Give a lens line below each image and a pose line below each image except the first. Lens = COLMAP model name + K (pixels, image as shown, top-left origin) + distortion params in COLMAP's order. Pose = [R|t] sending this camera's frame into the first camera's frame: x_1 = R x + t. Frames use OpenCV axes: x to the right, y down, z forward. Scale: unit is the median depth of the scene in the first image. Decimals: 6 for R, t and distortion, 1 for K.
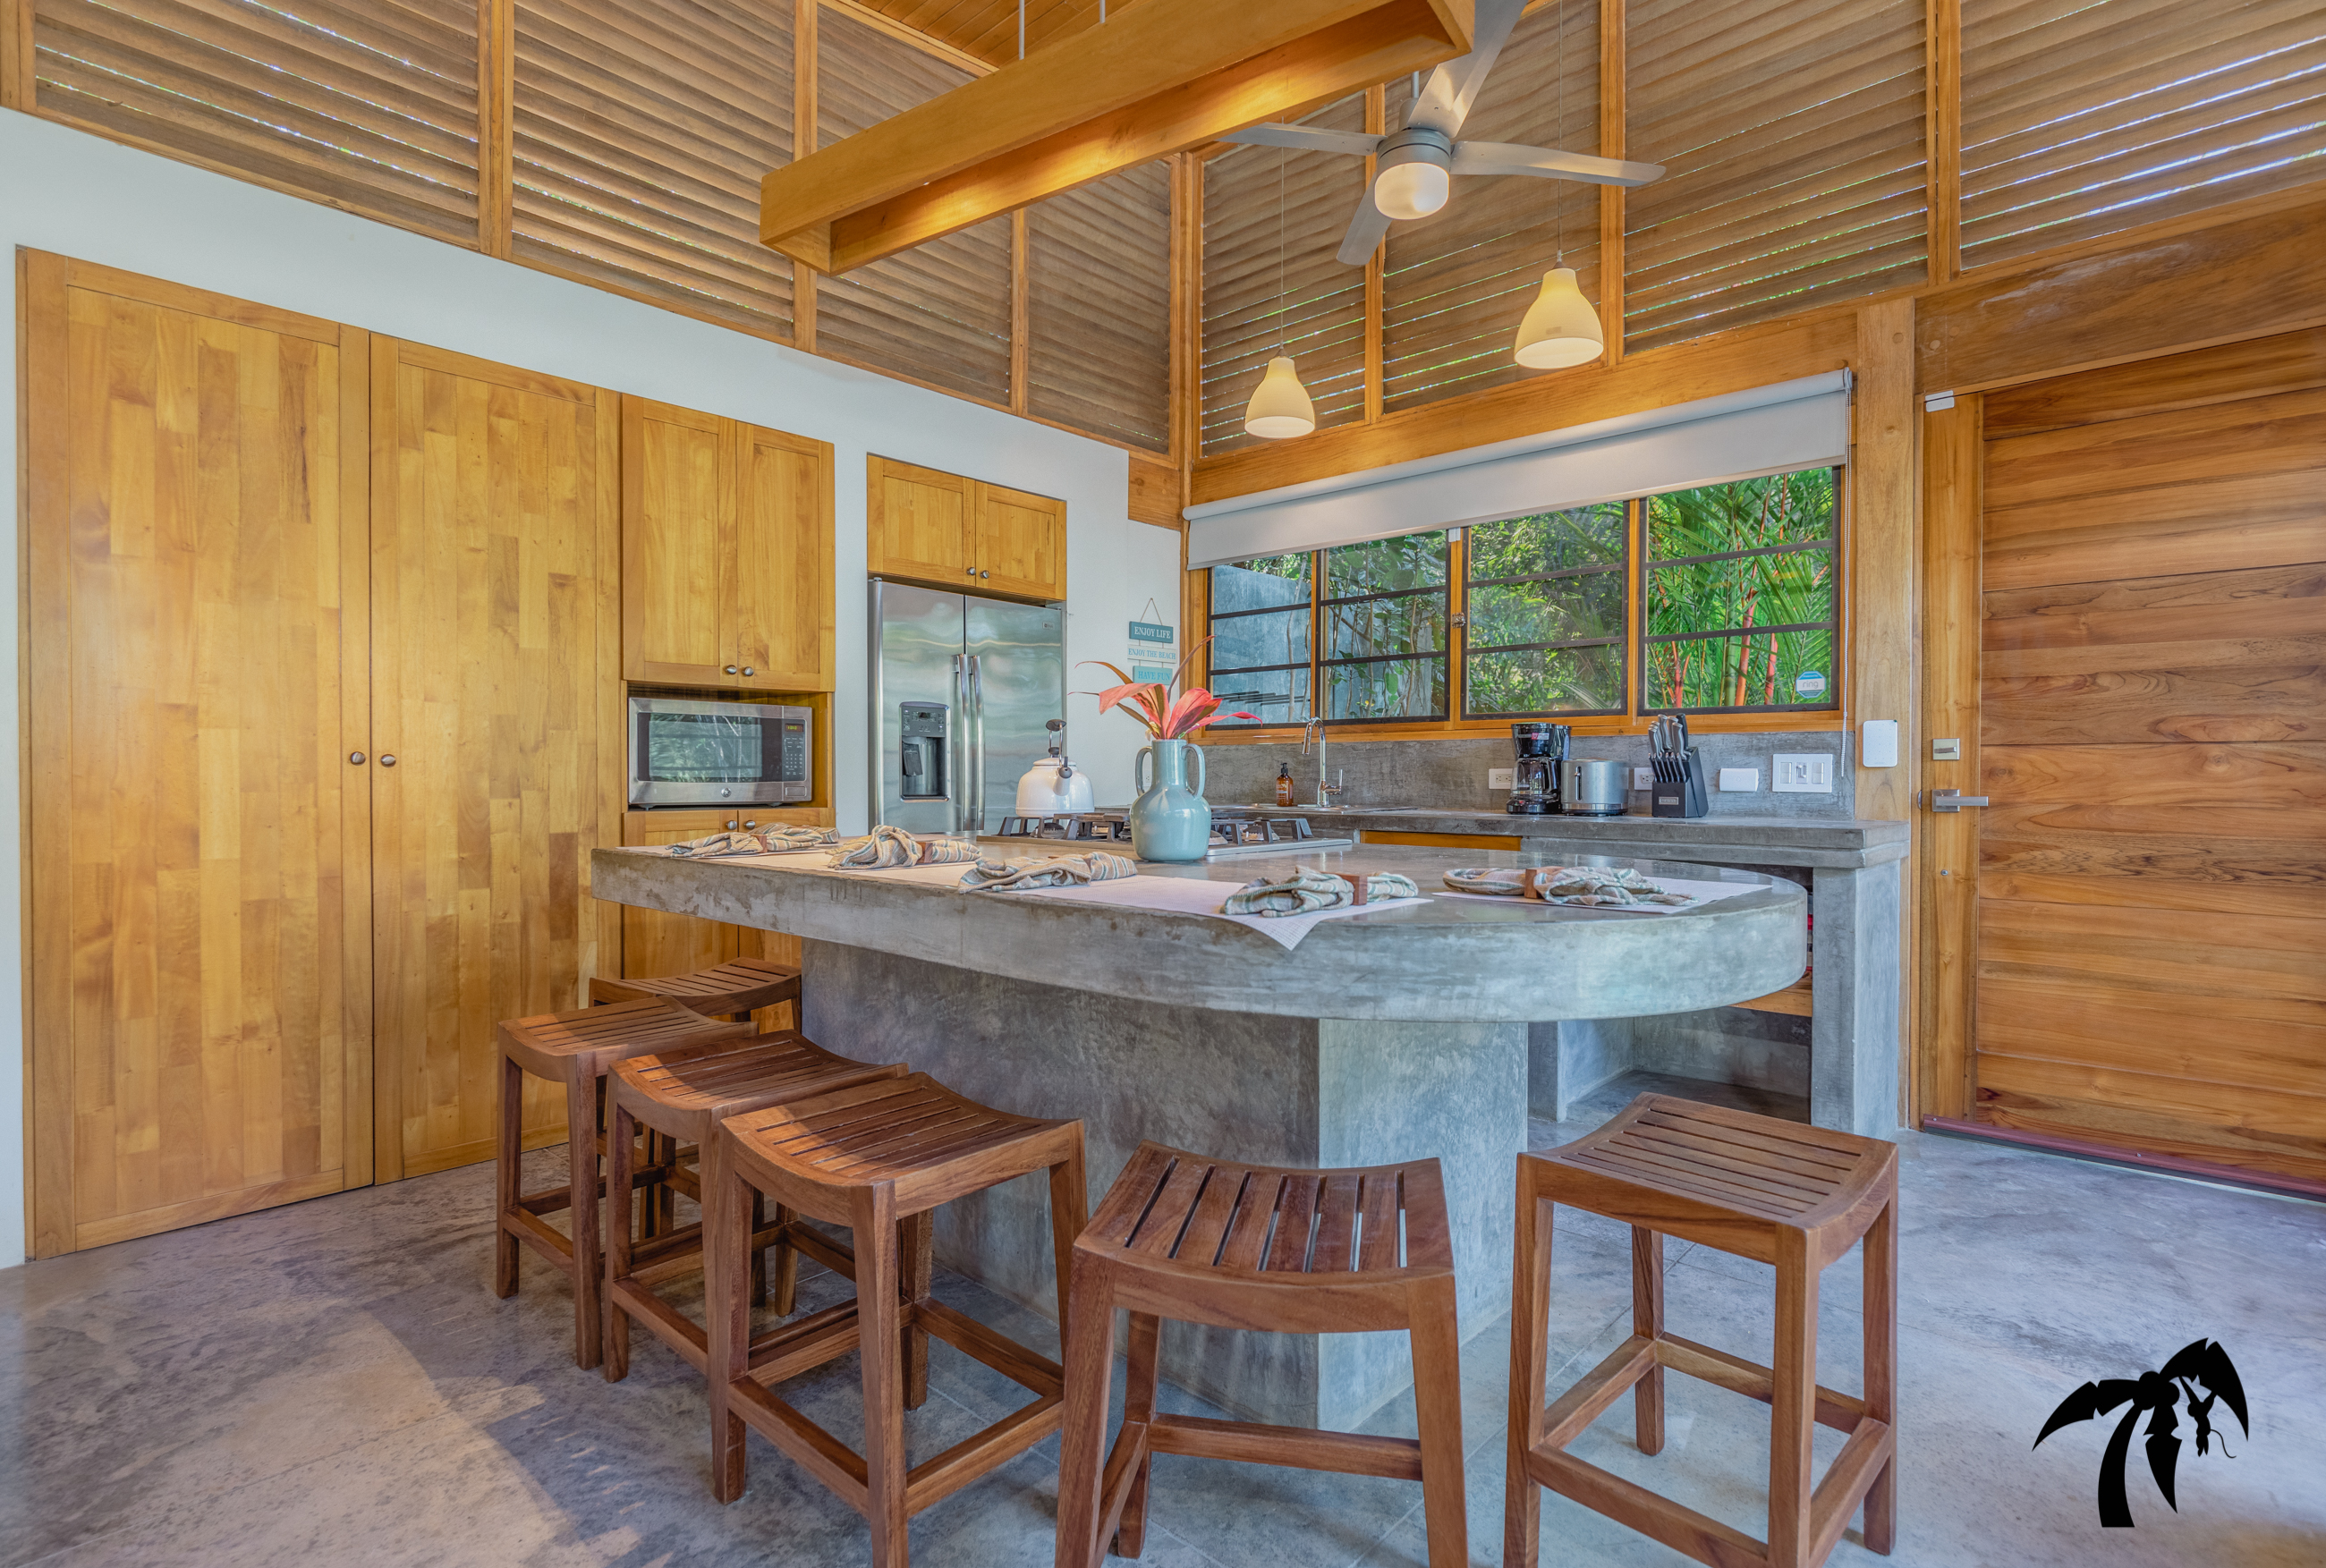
lens RADIAL K [[1110.3, 0, 1181.3], [0, 1110.3, 786.7], [0, 0, 1]] dist [0.000137, 0.000230]
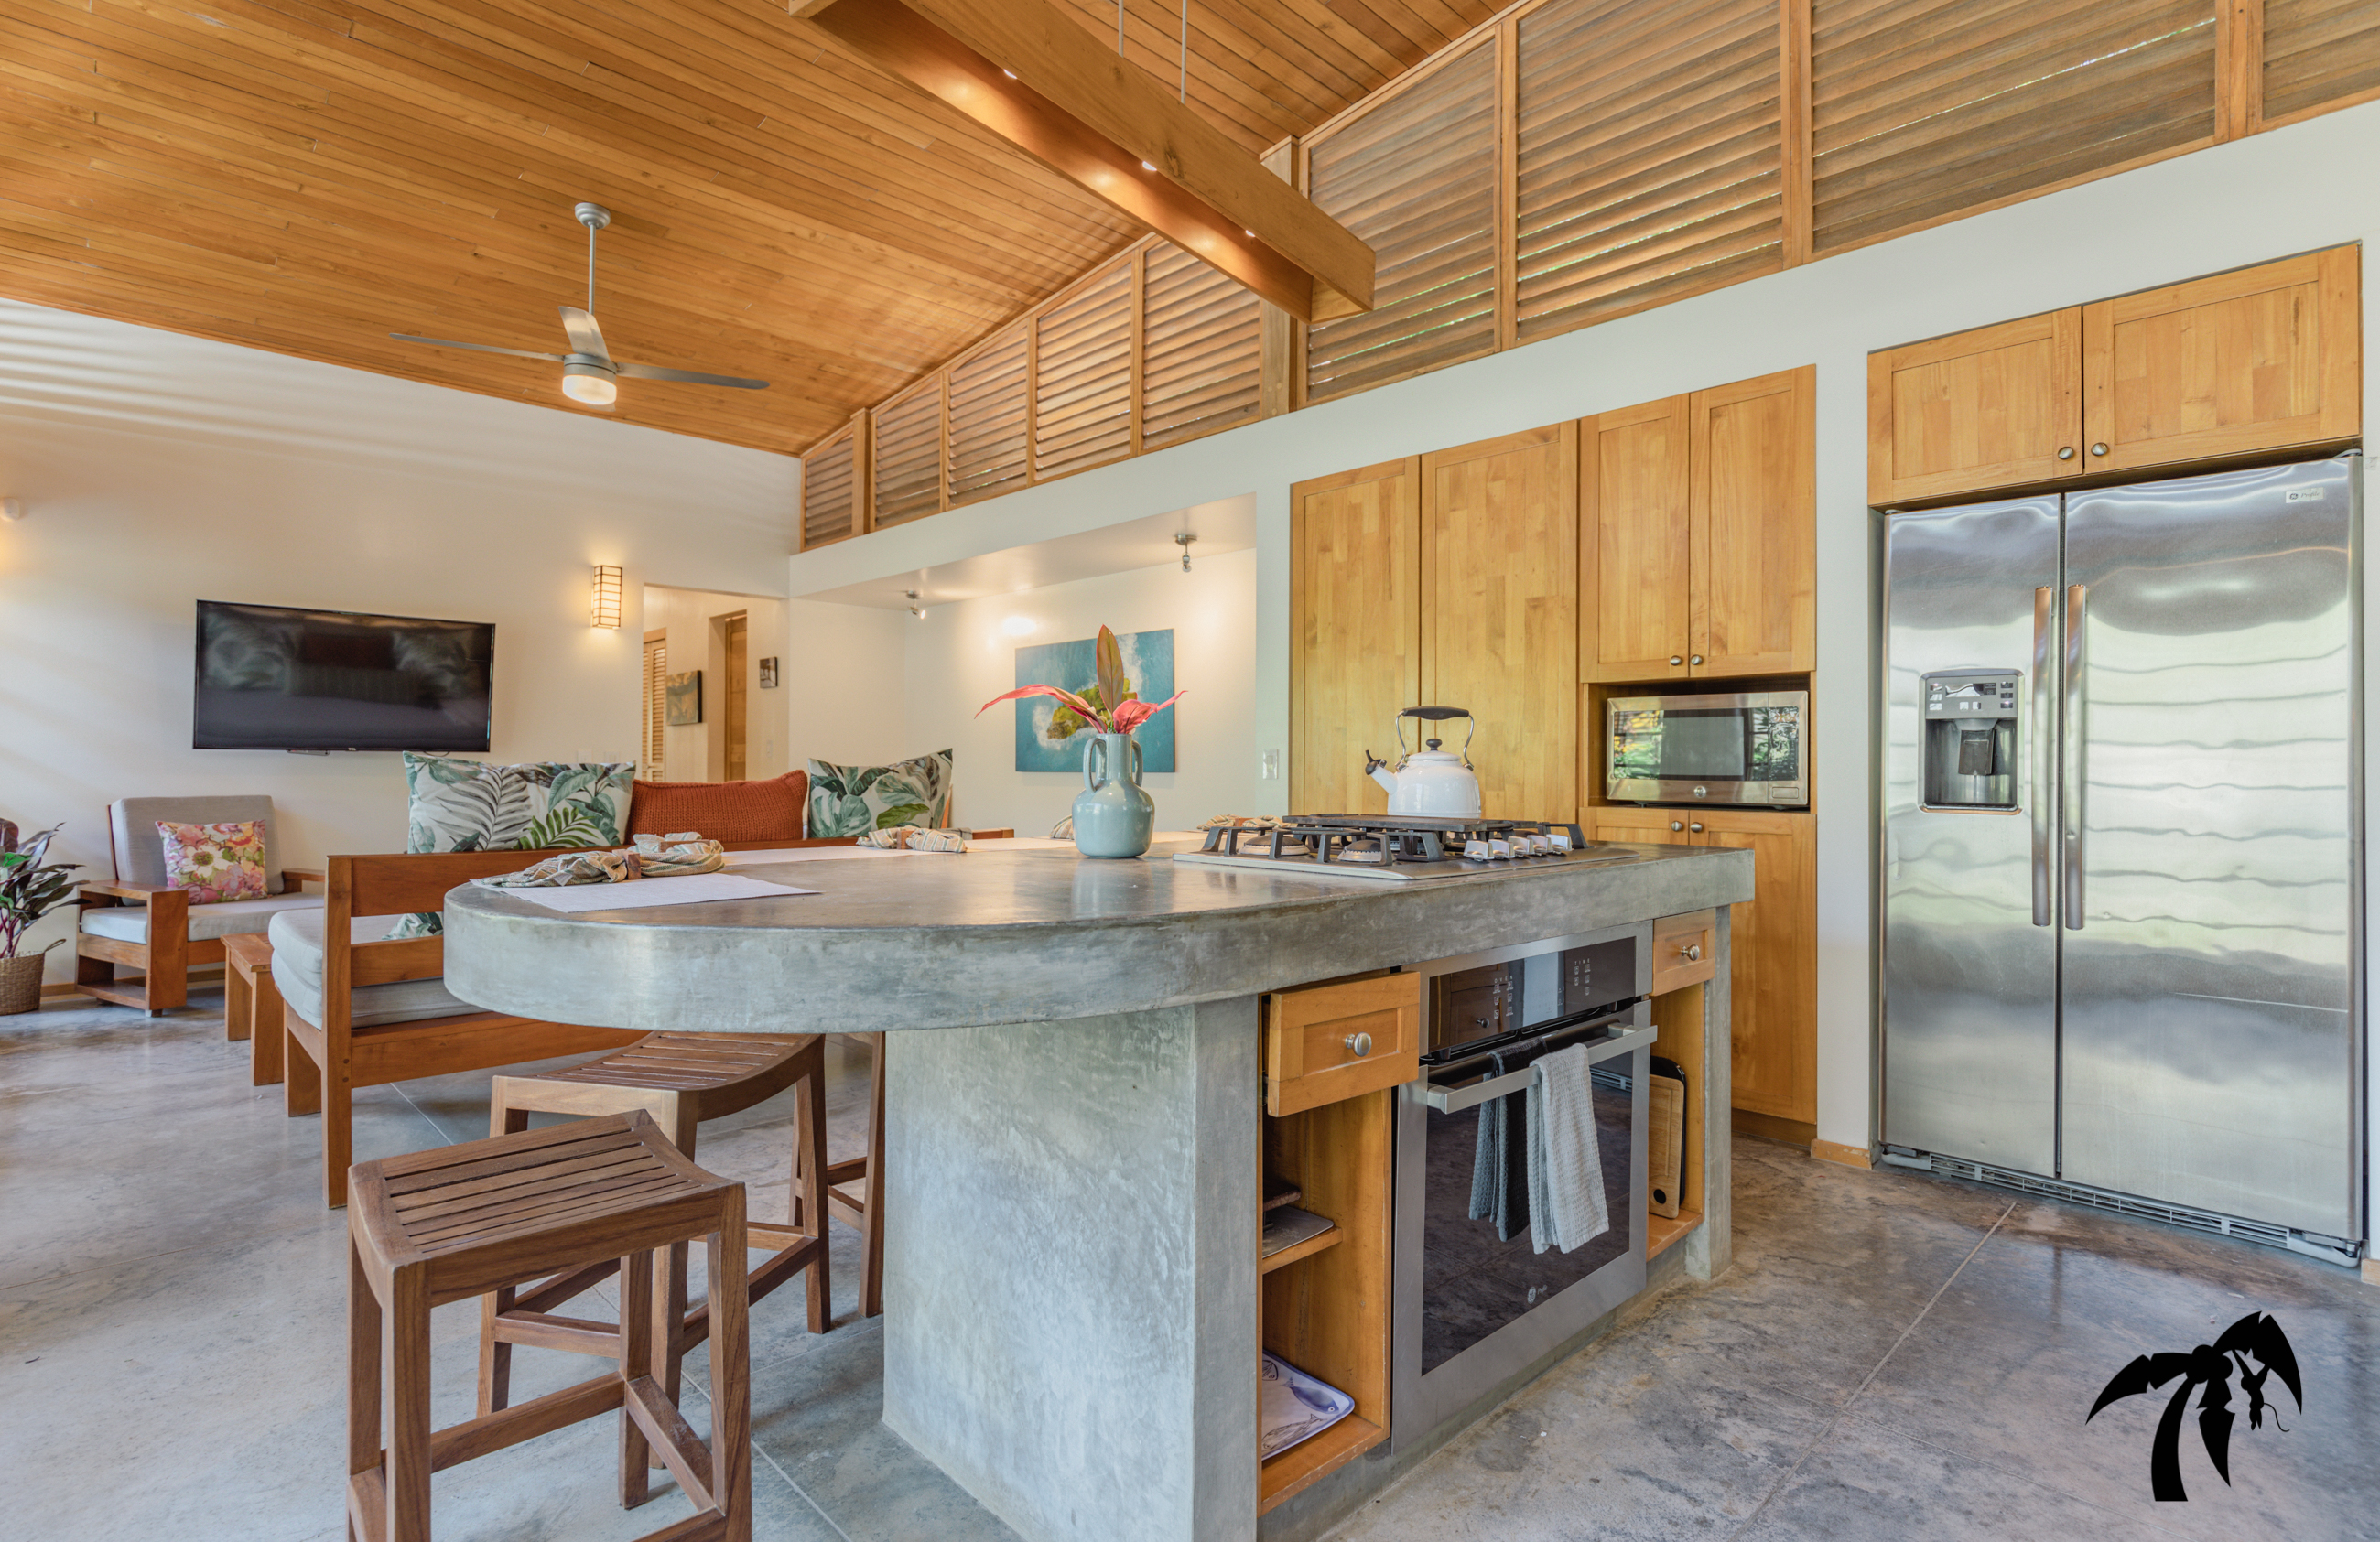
lens RADIAL K [[1137.1, 0, 1200.3], [0, 1137.1, 754.7], [0, 0, 1]] dist [-0.000628, 0.000571]
pose [[-0.060056, -0.010050, -0.998144, 0.561922], [-0.016328, 0.999825, -0.009085, -0.010719], [0.998061, 0.015752, -0.060210, 0.638850]]
